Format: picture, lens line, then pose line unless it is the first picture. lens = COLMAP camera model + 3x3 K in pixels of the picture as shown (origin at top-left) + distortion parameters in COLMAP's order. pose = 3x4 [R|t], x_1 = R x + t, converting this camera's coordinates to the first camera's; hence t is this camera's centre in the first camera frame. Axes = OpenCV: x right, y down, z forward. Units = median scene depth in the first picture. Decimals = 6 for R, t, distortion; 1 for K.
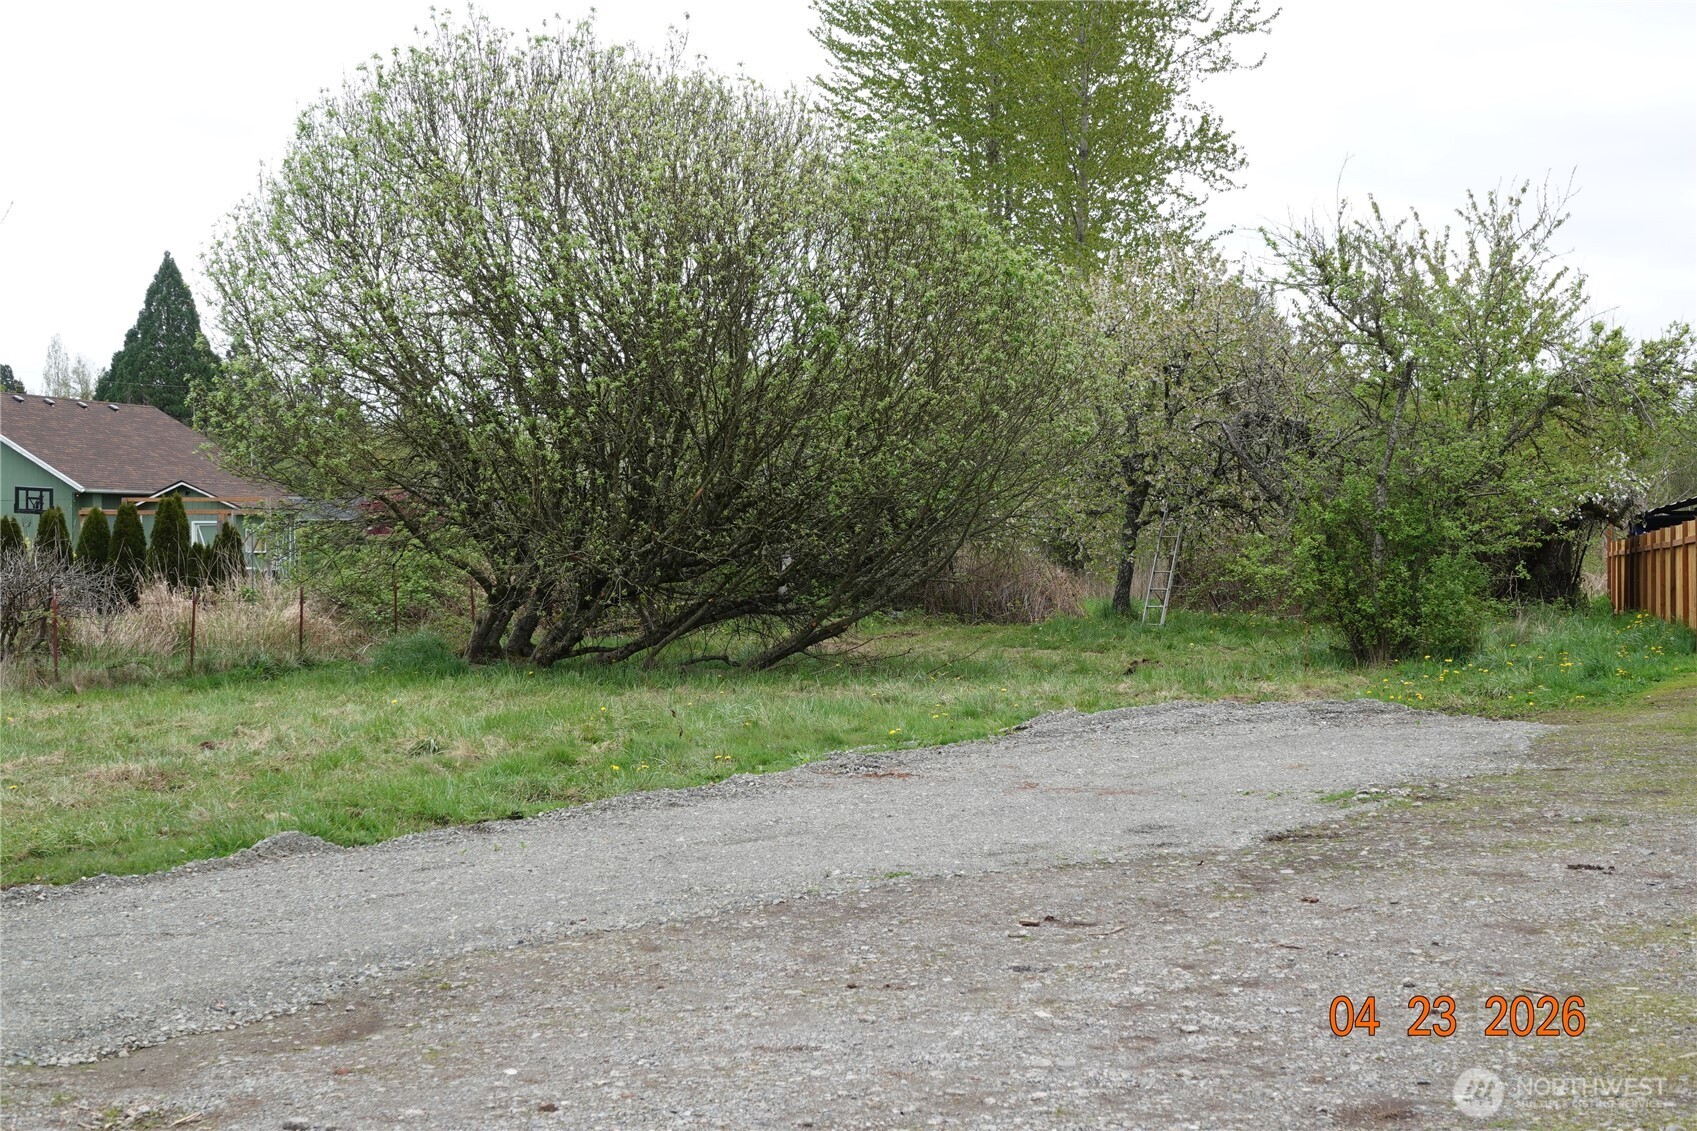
lens RADIAL K [[2635.7, 0, 849.4], [0, 2635.7, 566.9], [0, 0, 1]] dist [0.007943, 0.000000]
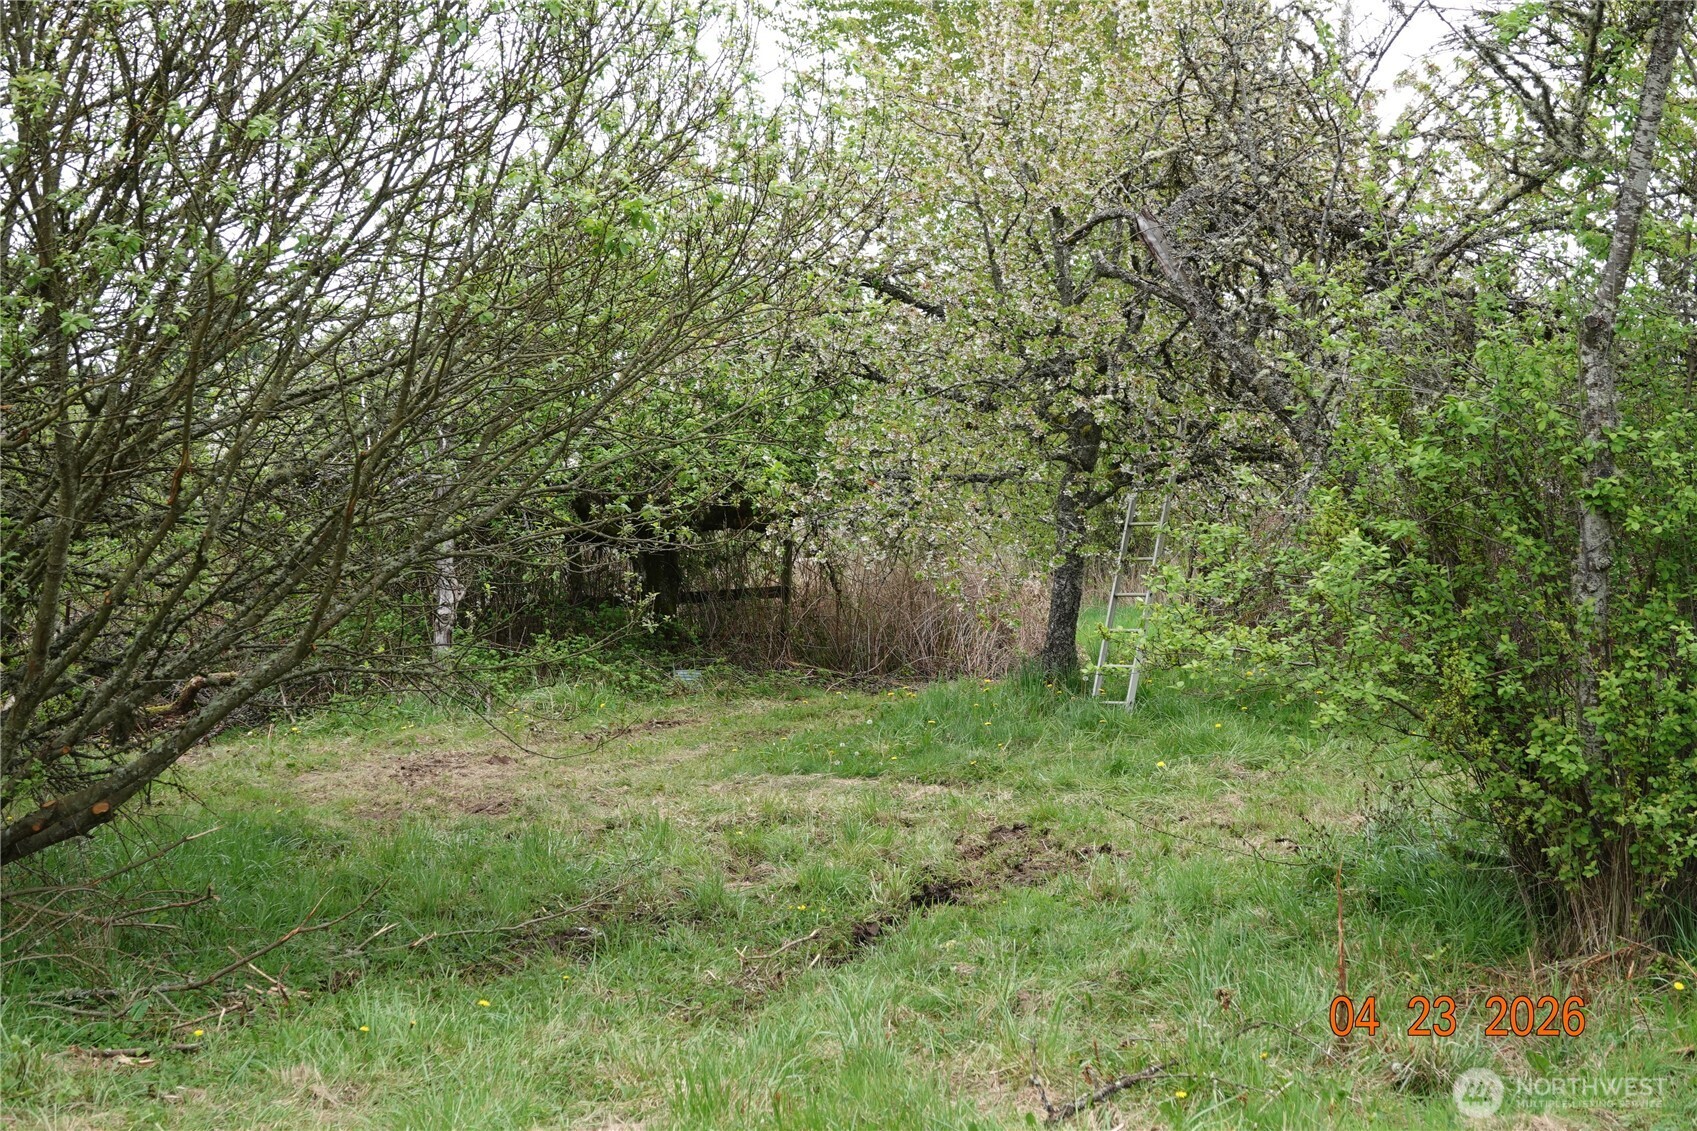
lens RADIAL K [[2635.7, 0, 848.8], [0, 2635.7, 563.9], [0, 0, 1]] dist [0.007943, 0.000000]
pose [[0.997572, -0.026459, -0.064423, 0.134529], [0.026793, 0.999632, 0.004328, -0.010325], [0.064284, -0.006044, 0.997913, 0.690965]]
